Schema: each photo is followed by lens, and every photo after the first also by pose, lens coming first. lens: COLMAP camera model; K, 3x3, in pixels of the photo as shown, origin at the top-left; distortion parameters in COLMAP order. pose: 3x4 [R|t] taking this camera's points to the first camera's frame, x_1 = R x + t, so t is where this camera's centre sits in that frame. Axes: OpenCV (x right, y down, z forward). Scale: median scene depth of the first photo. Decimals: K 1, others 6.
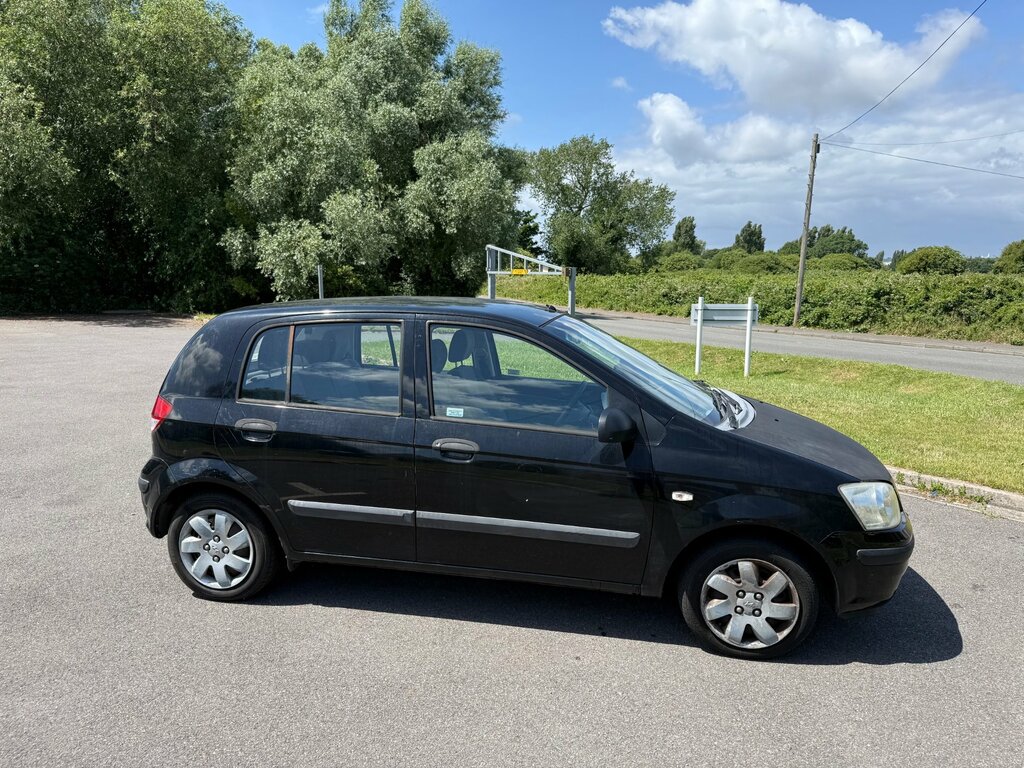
lens RADIAL K [[721.2, 0, 511.5], [0, 721.2, 381.5], [0, 0, 1]] dist [0.034866, -0.049196]
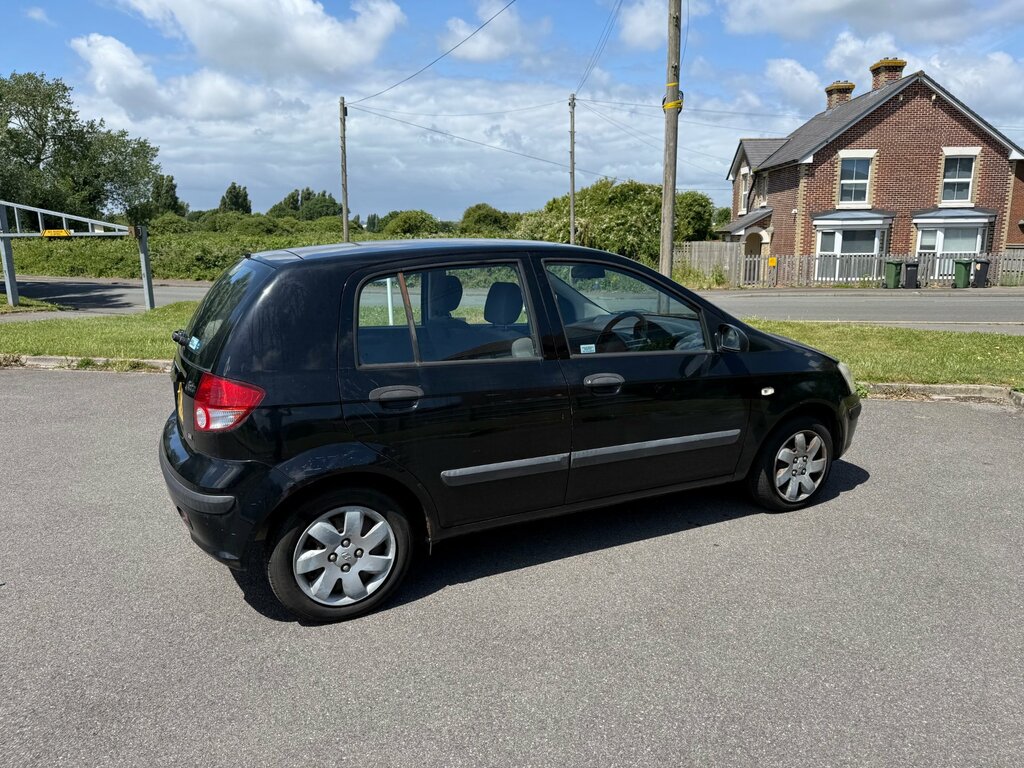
lens RADIAL K [[721.2, 0, 509.2], [0, 721.2, 386.5], [0, 0, 1]] dist [0.034866, -0.049196]
pose [[0.783175, -0.143488, 0.605020, -0.098131], [0.109672, 0.989632, 0.092738, -0.001134], [-0.612054, -0.006276, 0.790791, 0.035058]]
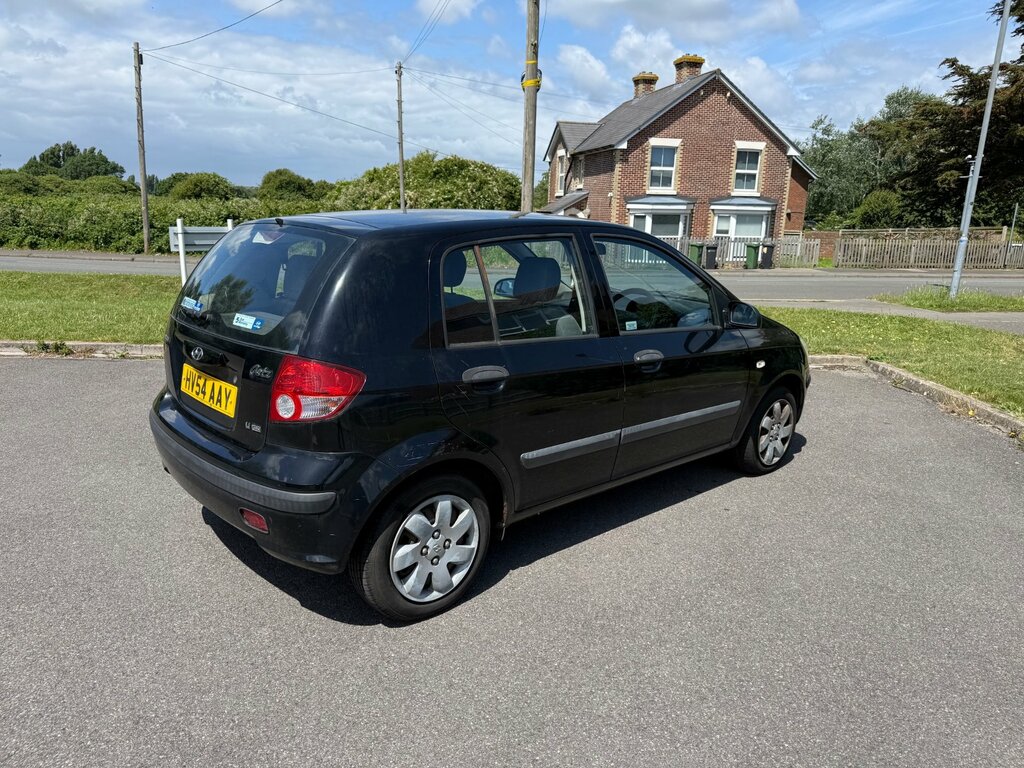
lens RADIAL K [[721.2, 0, 507.7], [0, 721.2, 387.1], [0, 0, 1]] dist [0.034866, -0.049196]
pose [[0.595911, -0.183222, 0.781869, -0.124691], [0.098966, 0.982958, 0.154916, -0.005683], [-0.796929, -0.014938, 0.603889, 0.066568]]
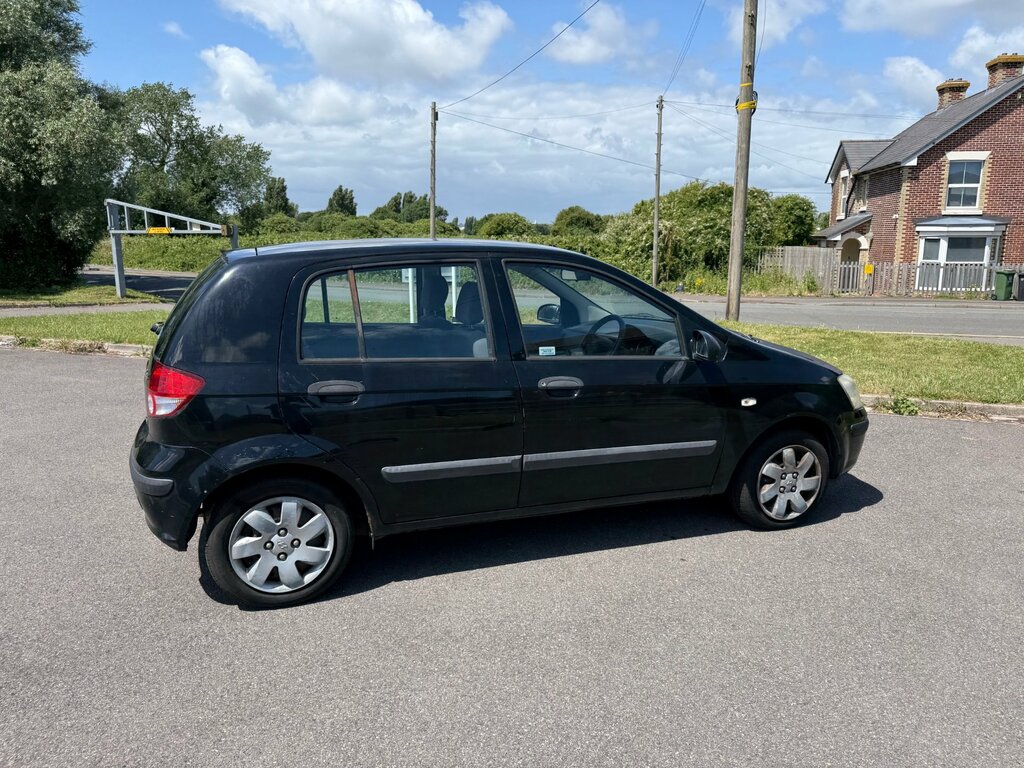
lens RADIAL K [[721.2, 0, 508.5], [0, 721.2, 379.7], [0, 0, 1]] dist [0.034866, -0.049196]
pose [[0.857769, -0.105617, 0.503068, -0.078830], [0.082355, 0.994259, 0.068318, 0.001409], [-0.507395, -0.017171, 0.861542, 0.022571]]
